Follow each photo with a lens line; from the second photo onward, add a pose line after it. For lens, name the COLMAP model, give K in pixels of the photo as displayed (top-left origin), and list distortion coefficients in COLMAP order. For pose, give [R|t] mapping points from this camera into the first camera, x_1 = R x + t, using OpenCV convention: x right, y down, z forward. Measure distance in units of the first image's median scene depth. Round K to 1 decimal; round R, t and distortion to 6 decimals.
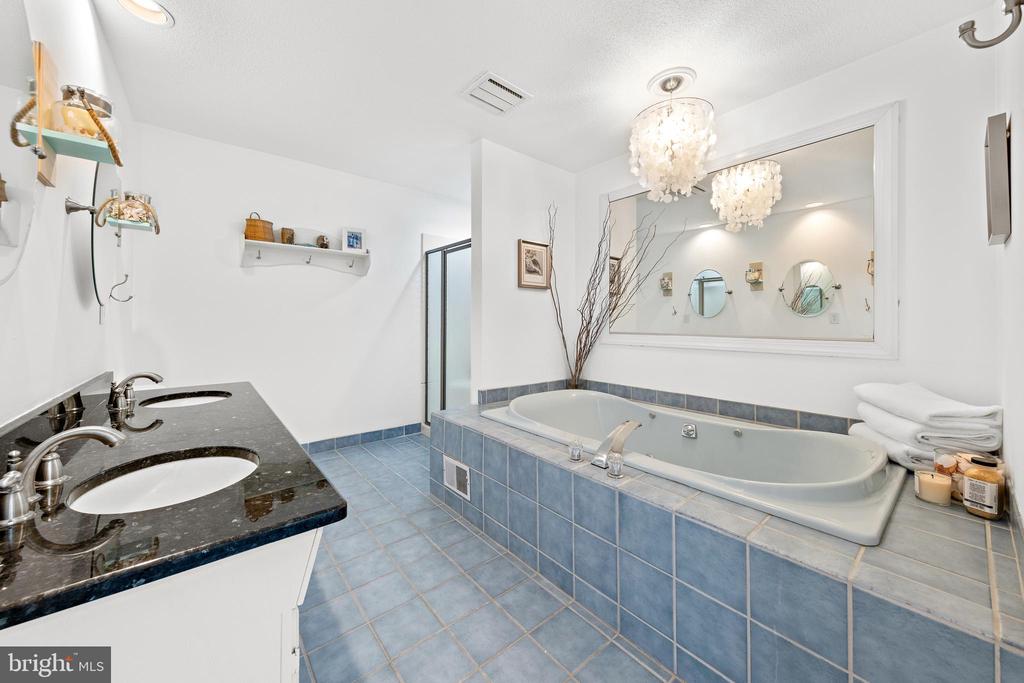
lens RADIAL K [[377.1, 0, 519.0], [0, 377.1, 321.8], [0, 0, 1]] dist [0.002023, 0.000203]
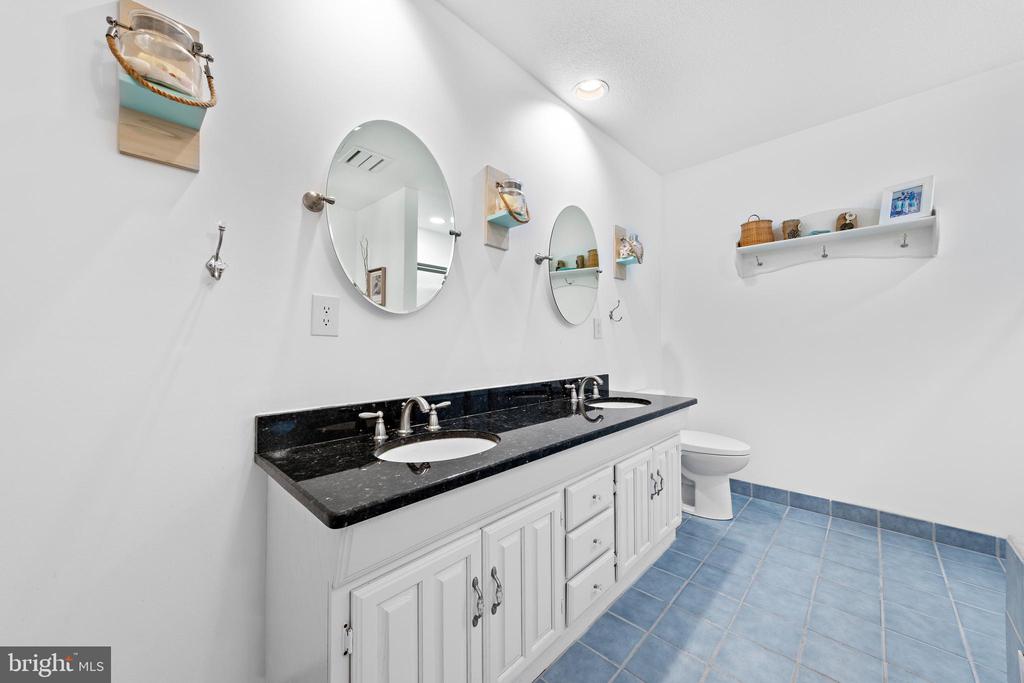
lens RADIAL K [[377.1, 0, 510.3], [0, 377.1, 342.7], [0, 0, 1]] dist [0.002023, 0.000203]
pose [[0.096380, -0.008218, -0.995311, 0.124239], [0.006678, 0.999949, -0.007609, 0.015598], [0.995322, -0.005913, 0.096430, 0.324317]]
